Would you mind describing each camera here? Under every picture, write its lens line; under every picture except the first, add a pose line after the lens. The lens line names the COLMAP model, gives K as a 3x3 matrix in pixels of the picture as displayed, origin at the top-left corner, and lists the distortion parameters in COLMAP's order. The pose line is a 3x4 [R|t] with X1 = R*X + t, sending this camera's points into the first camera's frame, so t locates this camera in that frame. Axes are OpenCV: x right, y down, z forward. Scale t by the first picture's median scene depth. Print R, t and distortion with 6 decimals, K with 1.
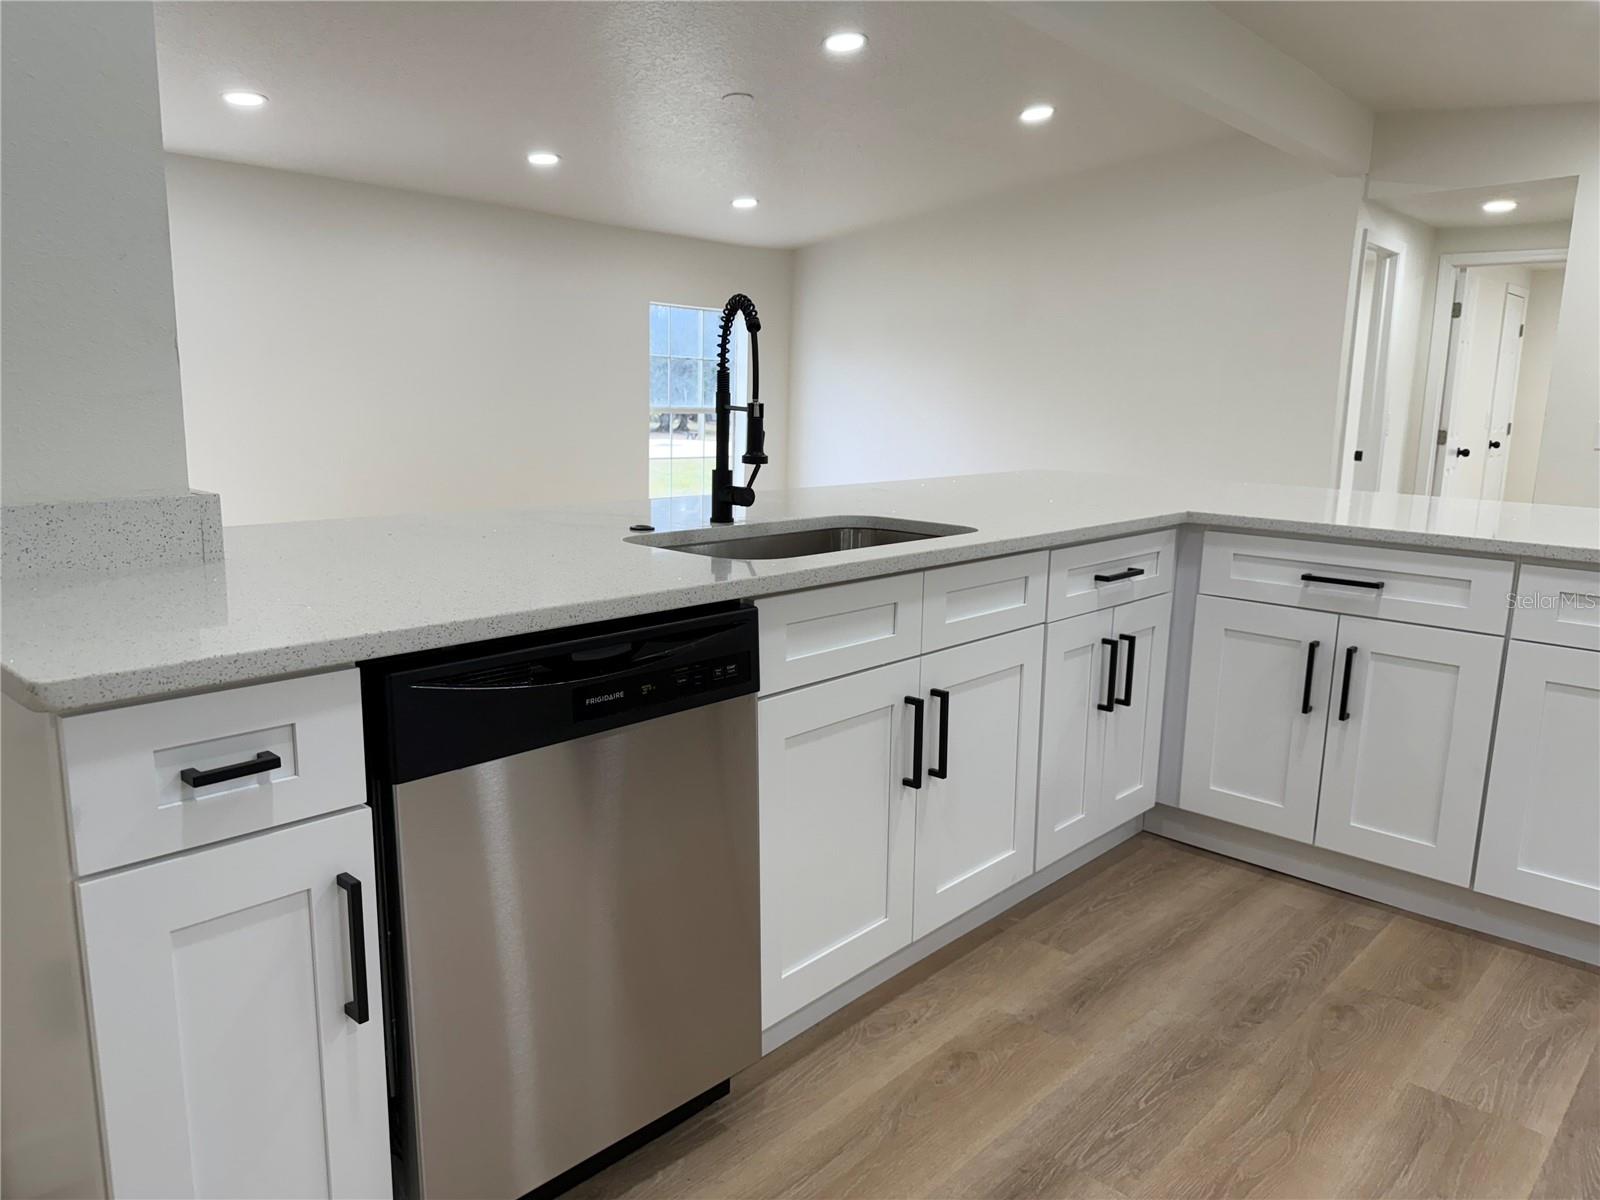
lens RADIAL K [[1125.1, 0, 801.3], [0, 1125.1, 596.2], [0, 0, 1]] dist [0.082608, -0.131611]
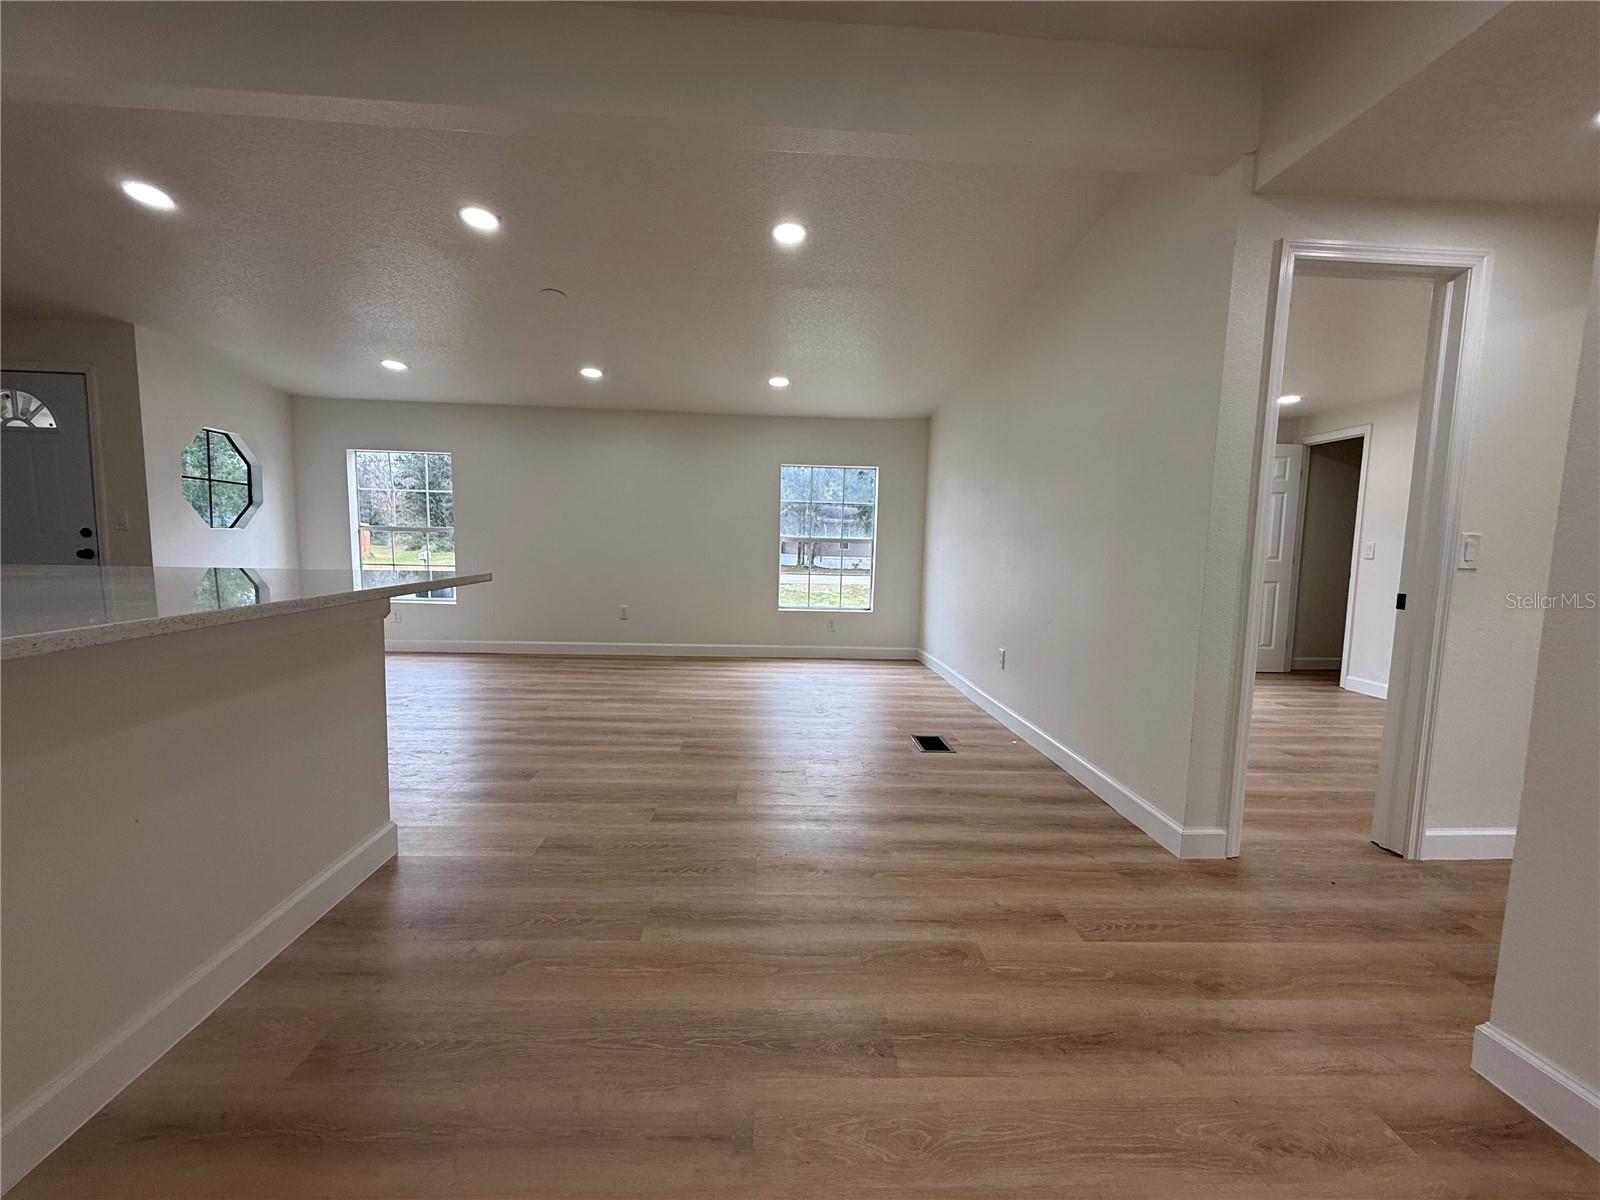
lens RADIAL K [[637.5, 0, 798.7], [0, 637.5, 600.3], [0, 0, 1]] dist [-0.001021, -0.000088]
pose [[0.709827, 0.060742, -0.701752, 1.341475], [-0.129729, 0.990506, -0.045485, -0.171917], [0.692326, 0.123324, 0.710968, 1.390722]]
